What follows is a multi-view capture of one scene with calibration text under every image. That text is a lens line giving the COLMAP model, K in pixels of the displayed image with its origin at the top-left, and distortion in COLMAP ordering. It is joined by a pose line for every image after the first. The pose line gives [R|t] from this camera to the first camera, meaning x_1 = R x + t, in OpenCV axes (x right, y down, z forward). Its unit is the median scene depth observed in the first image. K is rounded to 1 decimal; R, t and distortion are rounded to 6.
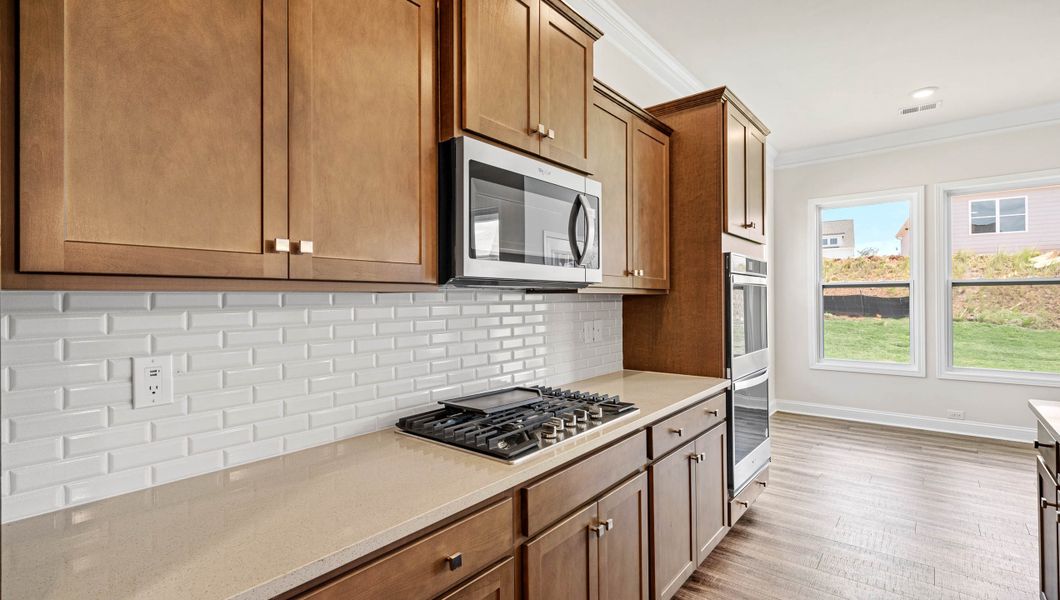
lens RADIAL K [[484.6, 0, 525.8], [0, 484.6, 295.0], [0, 0, 1]] dist [-0.008825, 0.001485]
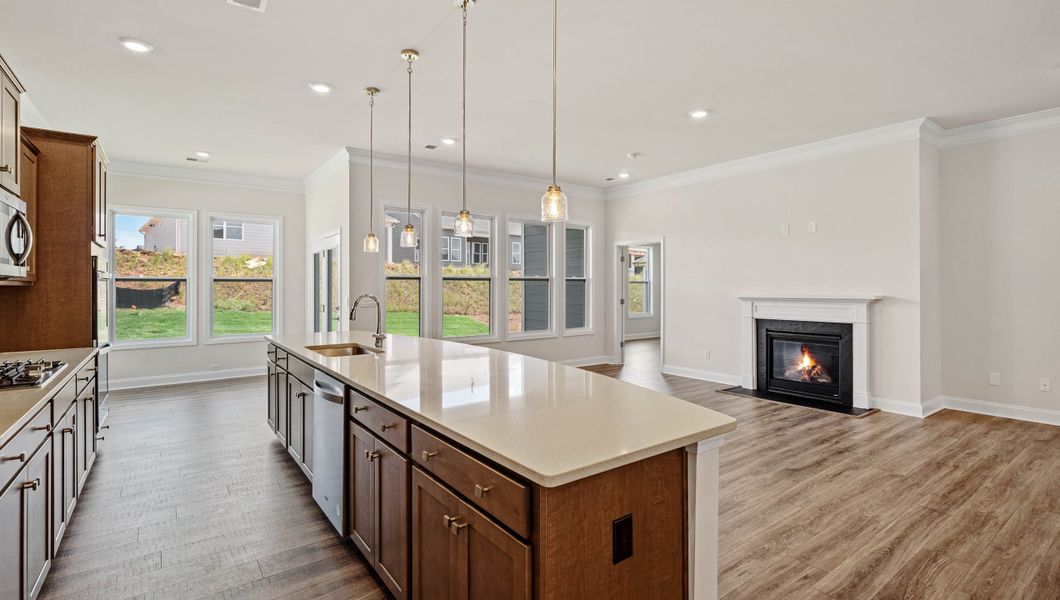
lens RADIAL K [[484.6, 0, 518.6], [0, 484.6, 286.9], [0, 0, 1]] dist [-0.008825, 0.001485]
pose [[0.237729, 0.007536, 0.971302, -0.594543], [-0.006608, 0.999959, -0.006141, 0.001256], [-0.971309, -0.004959, 0.237769, -0.473083]]
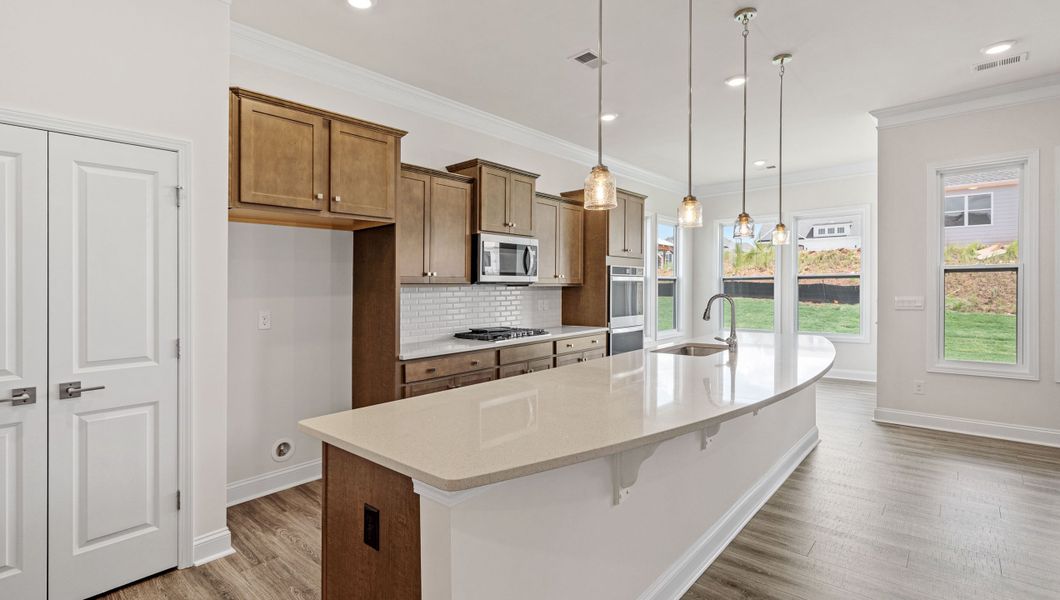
lens RADIAL K [[484.6, 0, 523.1], [0, 484.6, 287.8], [0, 0, 1]] dist [-0.008825, 0.001485]
pose [[0.999510, -0.004477, -0.030984, 0.112939], [0.004685, 0.999967, 0.006649, -0.009548], [0.030954, -0.006791, 0.999498, -0.995144]]
